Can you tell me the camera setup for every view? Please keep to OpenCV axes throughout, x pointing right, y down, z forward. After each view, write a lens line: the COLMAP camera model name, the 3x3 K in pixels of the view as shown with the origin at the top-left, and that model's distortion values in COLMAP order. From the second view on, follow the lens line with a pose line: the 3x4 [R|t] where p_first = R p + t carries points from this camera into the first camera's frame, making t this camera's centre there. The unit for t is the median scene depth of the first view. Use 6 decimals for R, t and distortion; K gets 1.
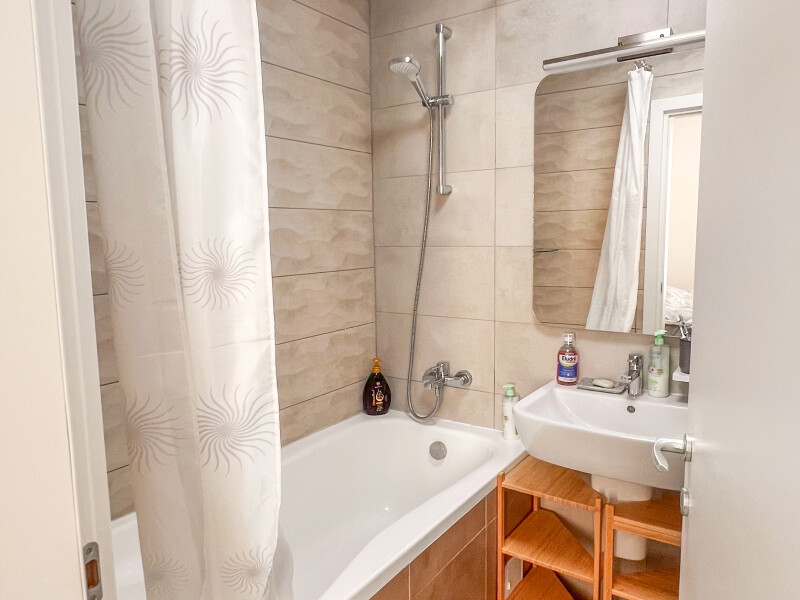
lens RADIAL K [[566.4, 0, 399.6], [0, 566.4, 302.3], [0, 0, 1]] dist [-0.006246, -0.008364]
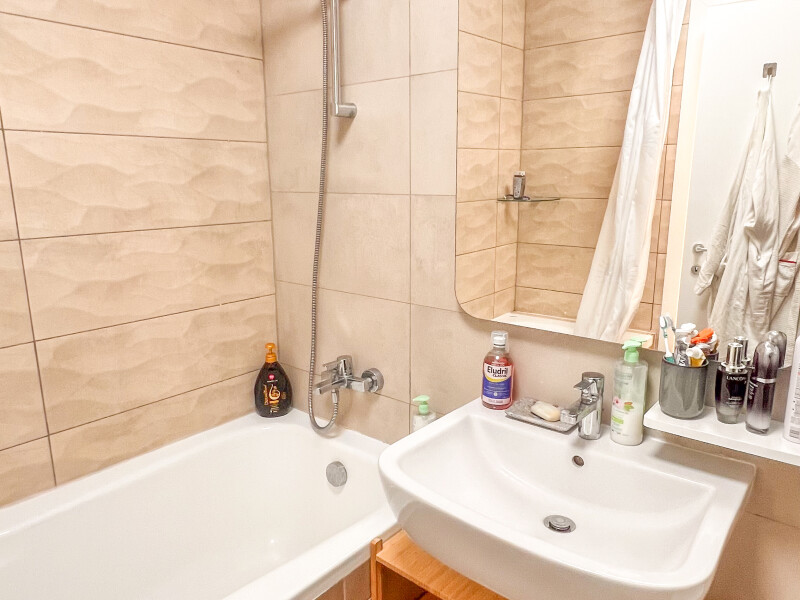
lens RADIAL K [[566.4, 0, 400.7], [0, 566.4, 302.7], [0, 0, 1]] dist [-0.006246, -0.008364]
pose [[0.996170, 0.031455, -0.081581, 0.205048], [-0.023186, 0.994678, 0.100389, -0.036284], [0.084305, -0.098113, 0.991598, 0.297606]]
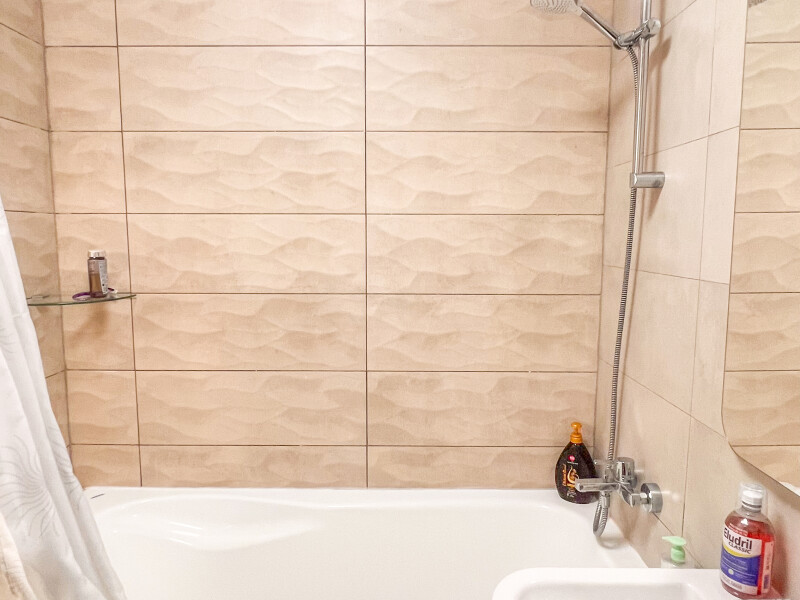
lens RADIAL K [[569.4, 0, 397.0], [0, 569.4, 301.1], [0, 0, 1]] dist [-0.007767, 0.000858]
pose [[0.560760, 0.114895, -0.819968, 0.429111], [-0.111895, 0.991756, 0.062443, -0.076586], [0.820383, 0.056735, 0.568993, 0.432307]]
